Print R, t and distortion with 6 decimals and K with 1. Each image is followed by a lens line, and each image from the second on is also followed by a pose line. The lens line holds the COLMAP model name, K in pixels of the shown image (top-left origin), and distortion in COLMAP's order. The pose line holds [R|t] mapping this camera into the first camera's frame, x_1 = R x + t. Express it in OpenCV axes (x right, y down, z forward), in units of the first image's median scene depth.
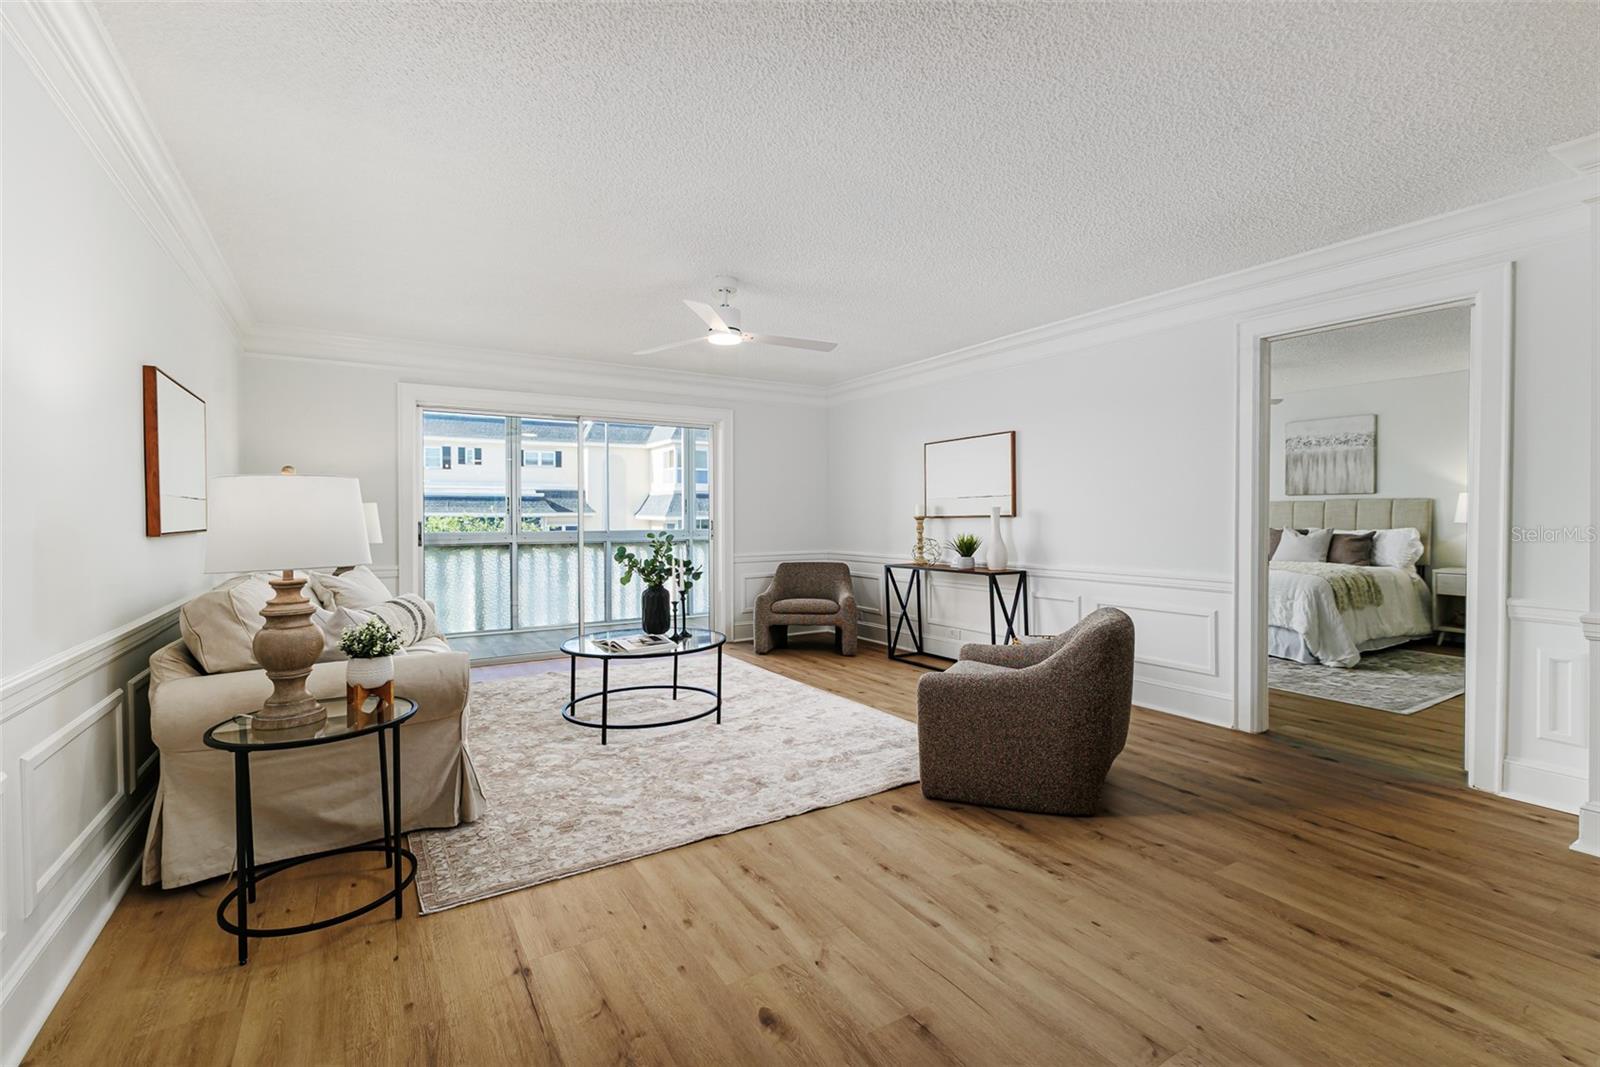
lens RADIAL K [[697.9, 0, 795.0], [0, 697.9, 523.9], [0, 0, 1]] dist [0.007626, -0.001805]
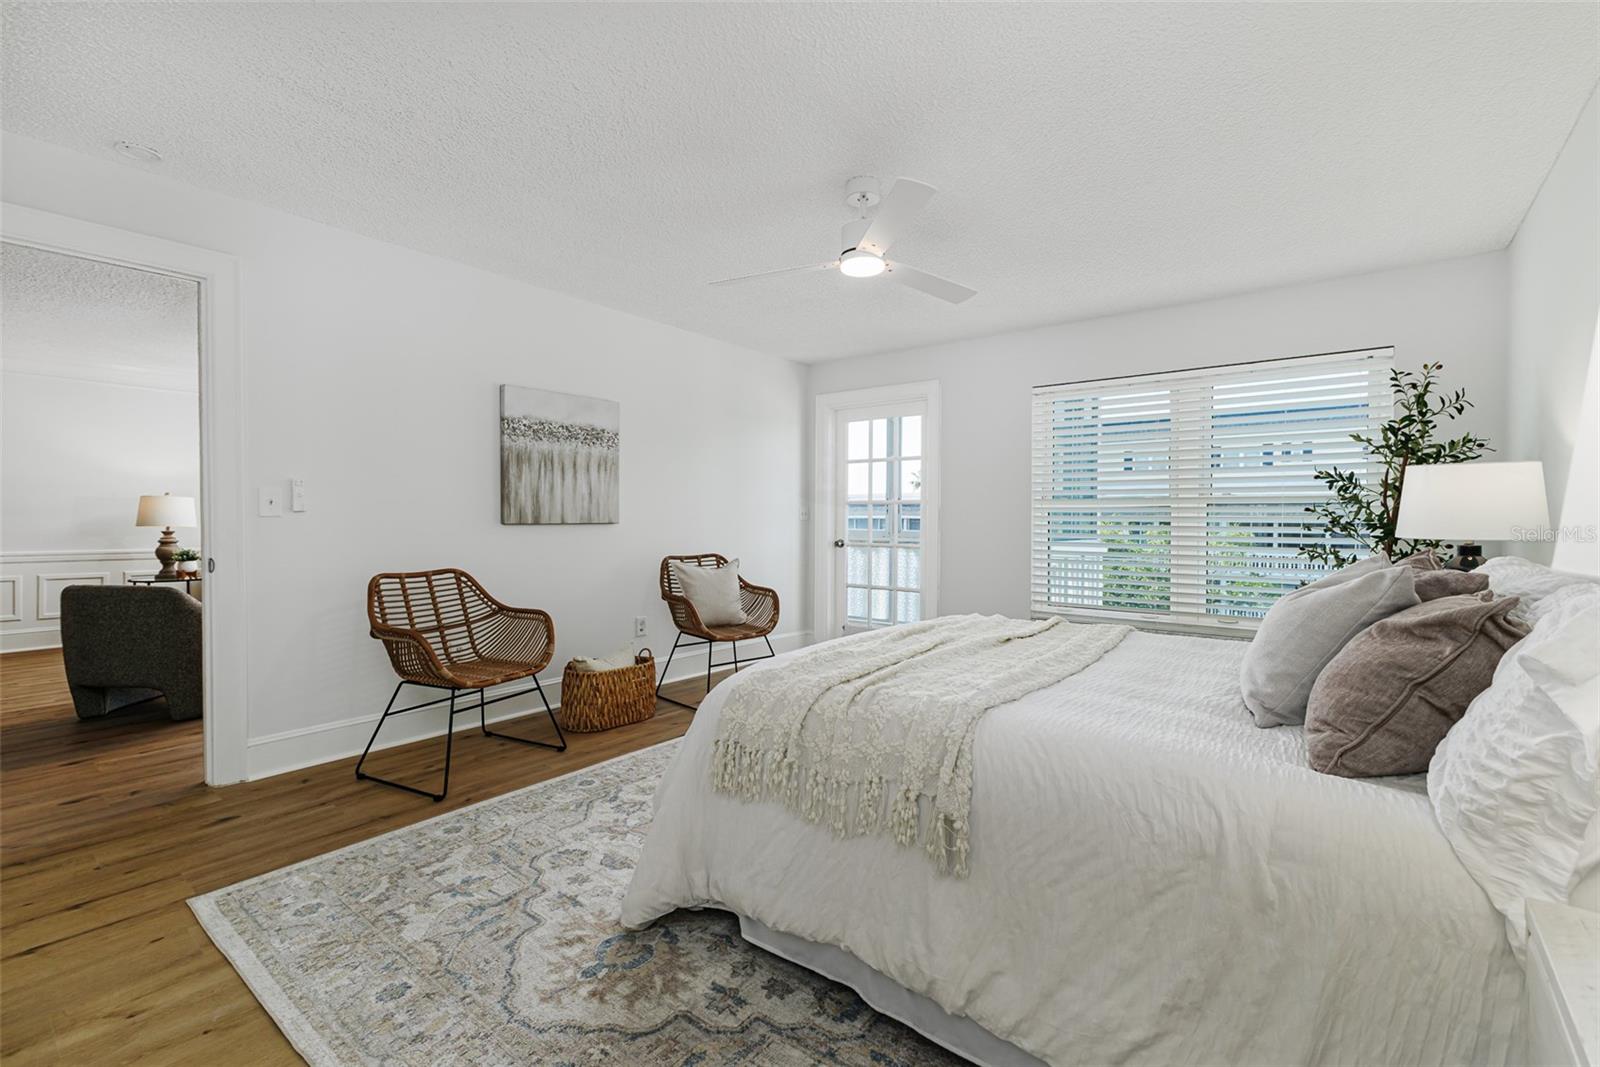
lens RADIAL K [[697.9, 0, 798.0], [0, 697.9, 527.4], [0, 0, 1]] dist [0.007626, -0.001805]
pose [[0.342191, 0.016302, -0.939489, 0.950516], [-0.018426, 0.999774, 0.010637, -0.005812], [0.939450, 0.013671, 0.342414, 0.781691]]
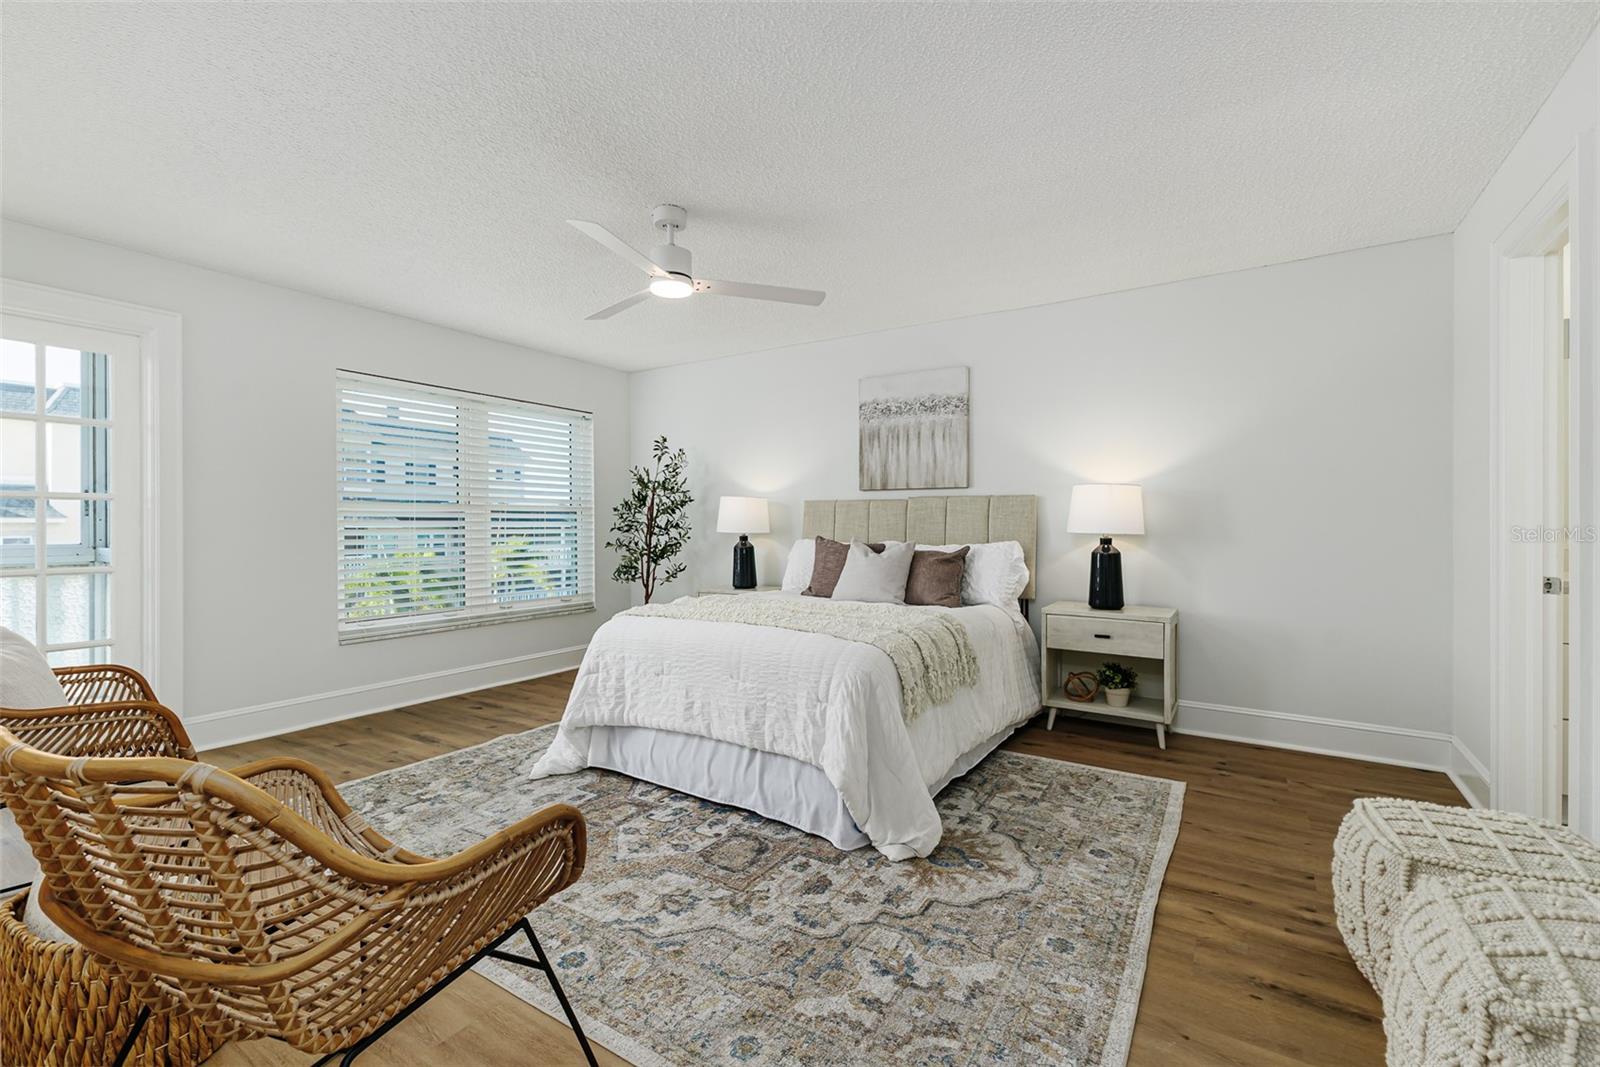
lens RADIAL K [[697.9, 0, 800.2], [0, 697.9, 529.1], [0, 0, 1]] dist [0.007626, -0.001805]
pose [[0.899638, -0.000550, 0.436636, 0.426630], [0.003366, 0.999978, -0.005676, -0.002215], [-0.436623, 0.006576, 0.899620, 0.511868]]
